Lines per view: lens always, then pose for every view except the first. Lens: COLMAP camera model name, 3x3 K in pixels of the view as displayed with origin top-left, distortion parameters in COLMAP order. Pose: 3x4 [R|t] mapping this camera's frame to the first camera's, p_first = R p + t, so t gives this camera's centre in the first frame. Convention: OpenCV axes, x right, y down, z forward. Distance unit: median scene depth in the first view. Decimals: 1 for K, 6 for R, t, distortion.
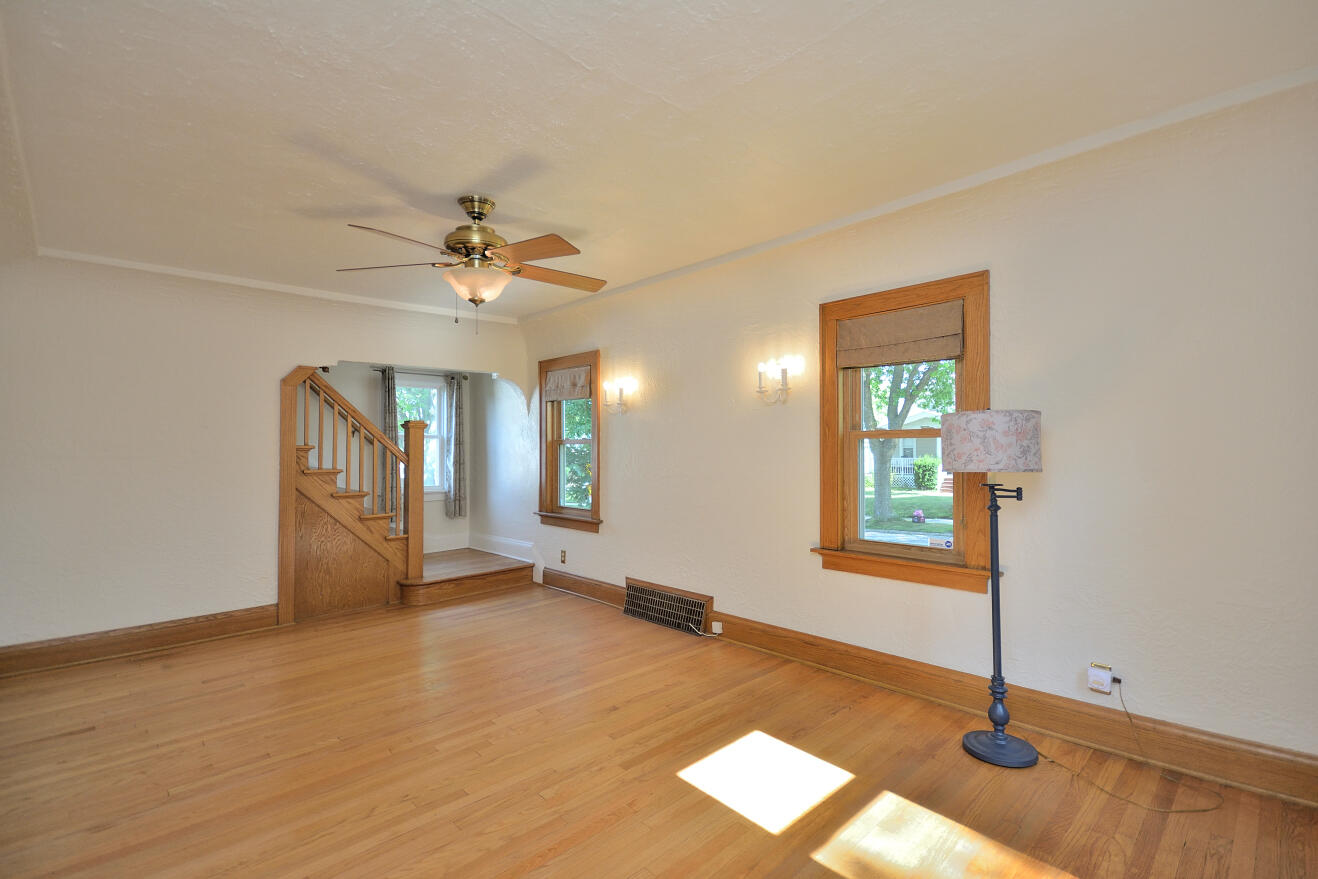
lens RADIAL K [[584.1, 0, 654.8], [0, 584.1, 450.6], [0, 0, 1]] dist [-0.002929, -0.008074]
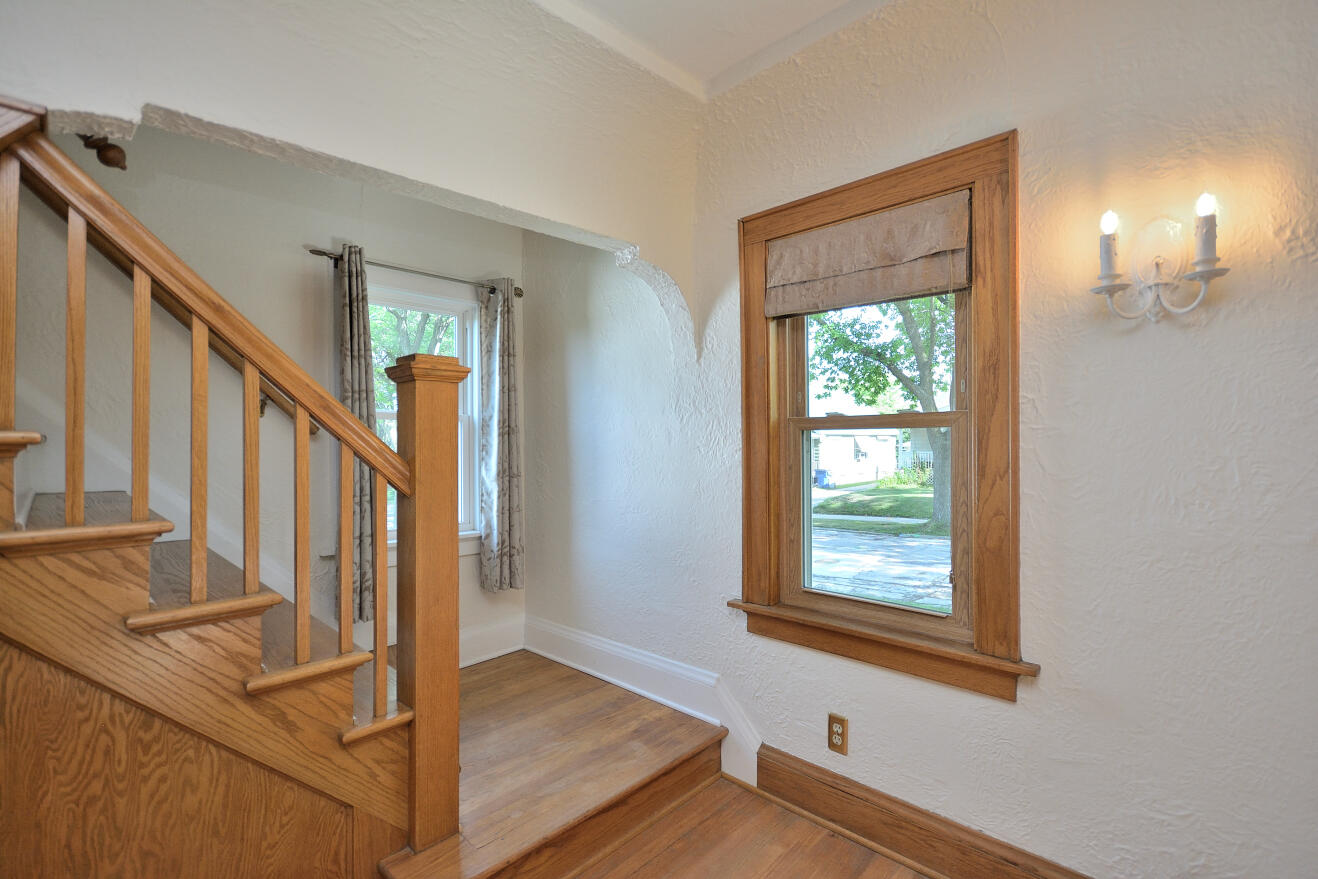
lens RADIAL K [[584.1, 0, 657.1], [0, 584.1, 446.1], [0, 0, 1]] dist [-0.002929, -0.008074]
pose [[0.998766, -0.005528, 0.049355, -0.303948], [0.005421, 0.999983, 0.002299, -0.001400], [-0.049367, -0.002028, 0.998779, 0.674064]]
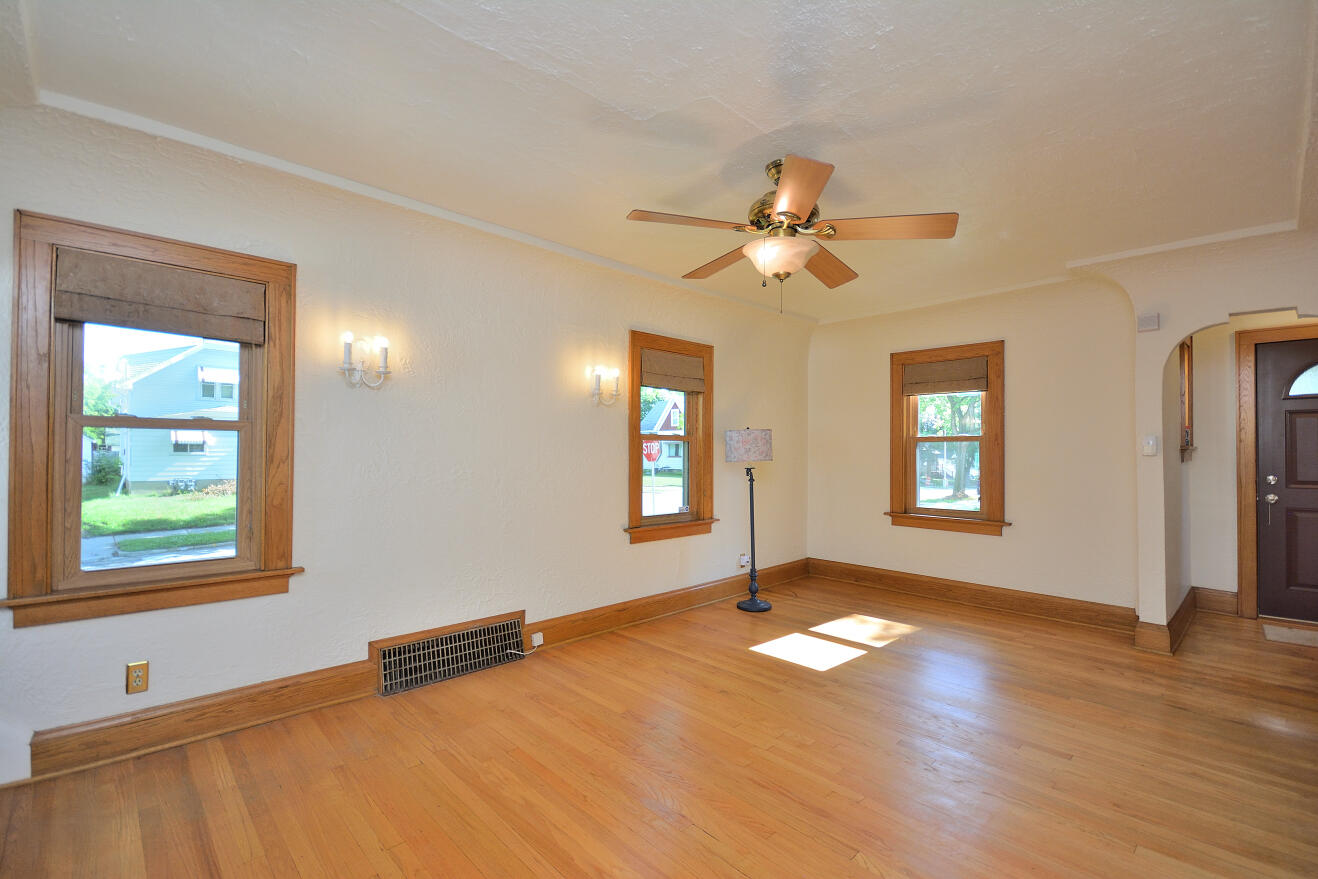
lens RADIAL K [[584.1, 0, 657.6], [0, 584.1, 444.7], [0, 0, 1]] dist [-0.002929, -0.008074]
pose [[0.000057, 0.012351, 0.999924, -0.637946], [-0.009188, 0.999882, -0.012350, 0.004490], [-0.999958, -0.009187, 0.000170, 0.633896]]
